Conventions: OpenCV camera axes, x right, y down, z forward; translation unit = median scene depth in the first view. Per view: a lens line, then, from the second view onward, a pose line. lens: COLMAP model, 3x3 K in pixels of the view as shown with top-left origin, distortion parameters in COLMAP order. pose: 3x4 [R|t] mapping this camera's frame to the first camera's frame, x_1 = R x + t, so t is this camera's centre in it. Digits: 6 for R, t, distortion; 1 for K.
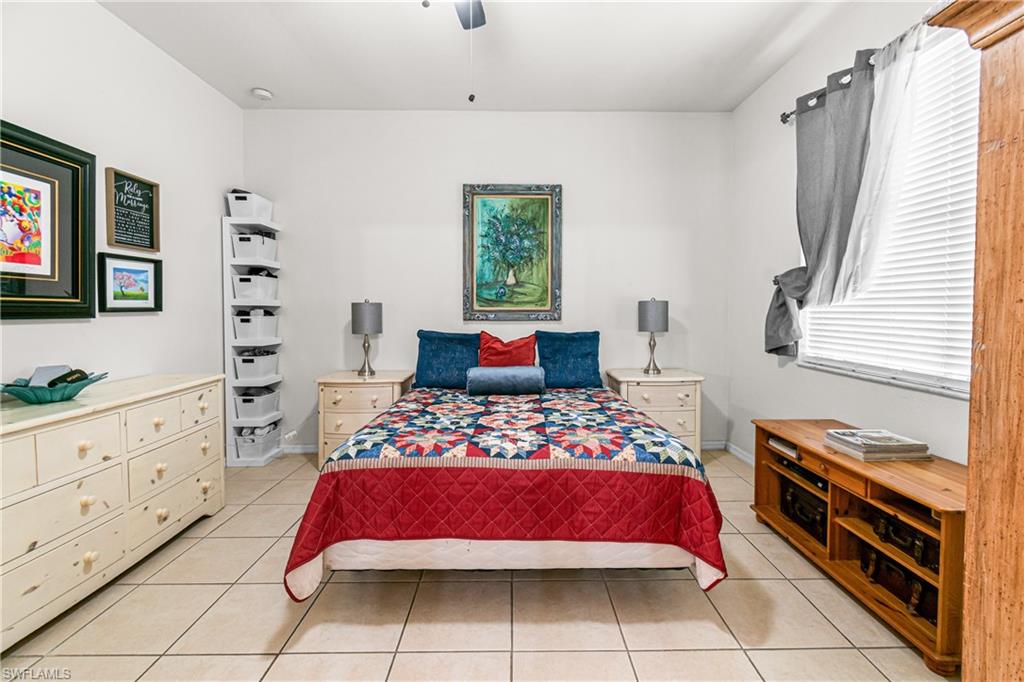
lens RADIAL K [[465.6, 0, 518.5], [0, 465.6, 321.1], [0, 0, 1]] dist [0.007084, -0.004699]
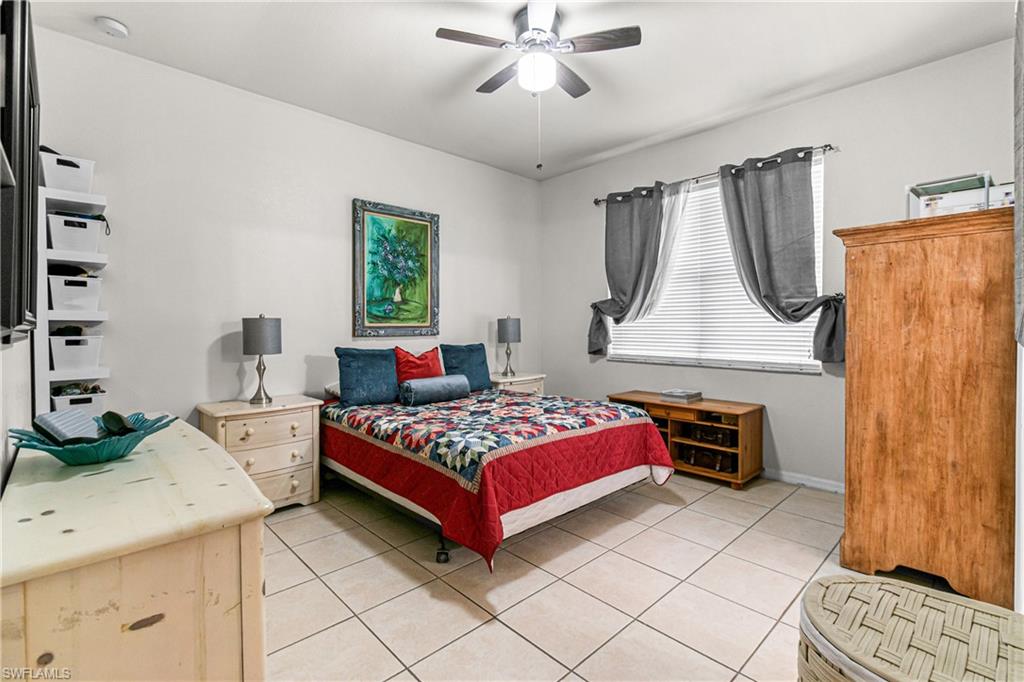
lens RADIAL K [[465.6, 0, 545.8], [0, 465.6, 328.4], [0, 0, 1]] dist [0.007084, -0.004699]
pose [[0.709806, -0.006432, 0.704368, -0.562947], [0.021937, 0.999675, -0.012978, 0.002183], [-0.704056, 0.024664, 0.709716, 0.026202]]
